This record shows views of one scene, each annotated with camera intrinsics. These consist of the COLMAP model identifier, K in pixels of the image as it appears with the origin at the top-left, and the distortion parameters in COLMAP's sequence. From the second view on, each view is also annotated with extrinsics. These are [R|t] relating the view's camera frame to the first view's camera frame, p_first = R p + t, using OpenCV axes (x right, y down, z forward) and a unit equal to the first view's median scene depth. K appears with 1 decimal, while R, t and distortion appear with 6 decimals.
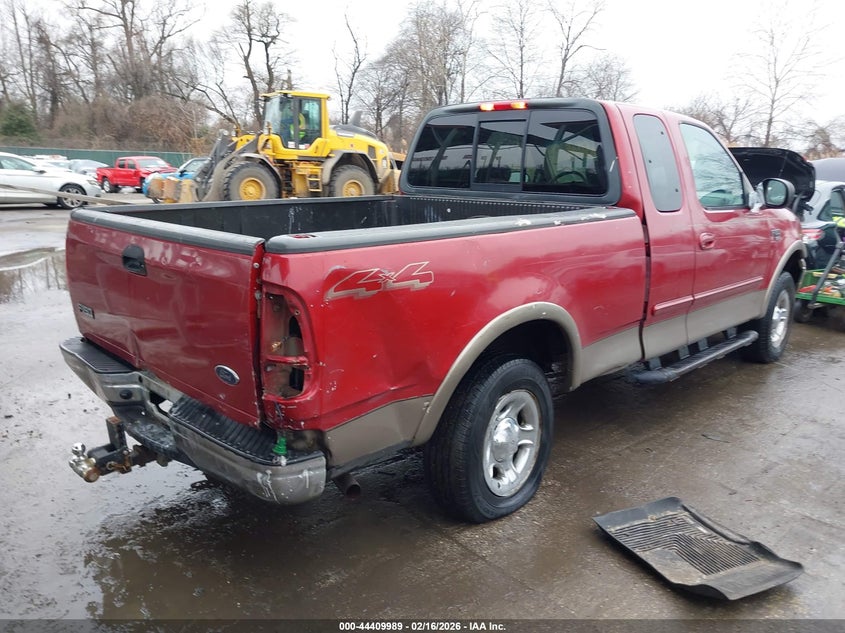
lens RADIAL K [[691.5, 0, 422.5], [0, 691.5, 316.5], [0, 0, 1]] dist [0.000024, -0.000285]
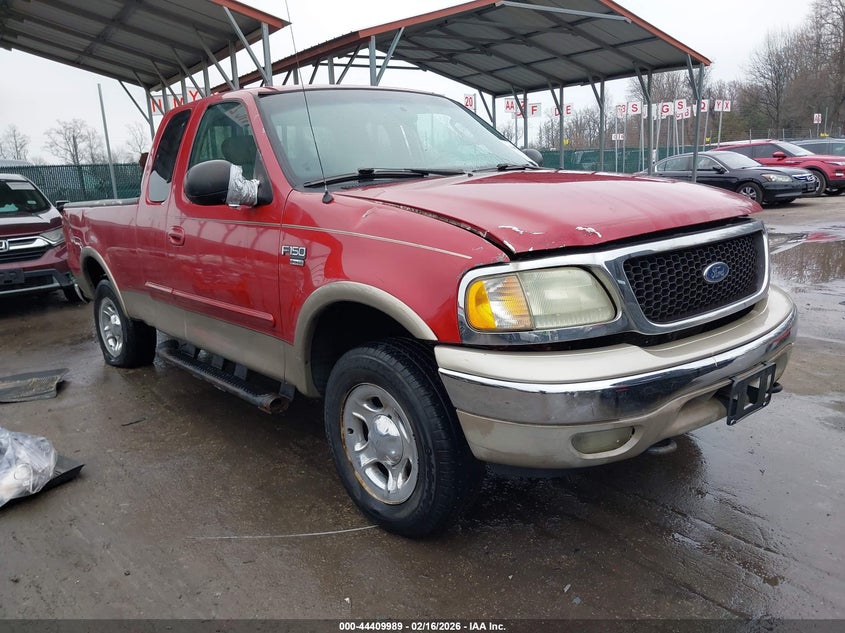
lens RADIAL K [[691.5, 0, 422.5], [0, 691.5, 316.5], [0, 0, 1]] dist [0.000024, -0.000285]
pose [[-0.114924, 0.191367, -0.974767, 1.128040], [-0.162011, 0.964520, 0.208456, -0.219573], [0.980074, 0.181880, -0.079843, 1.228788]]
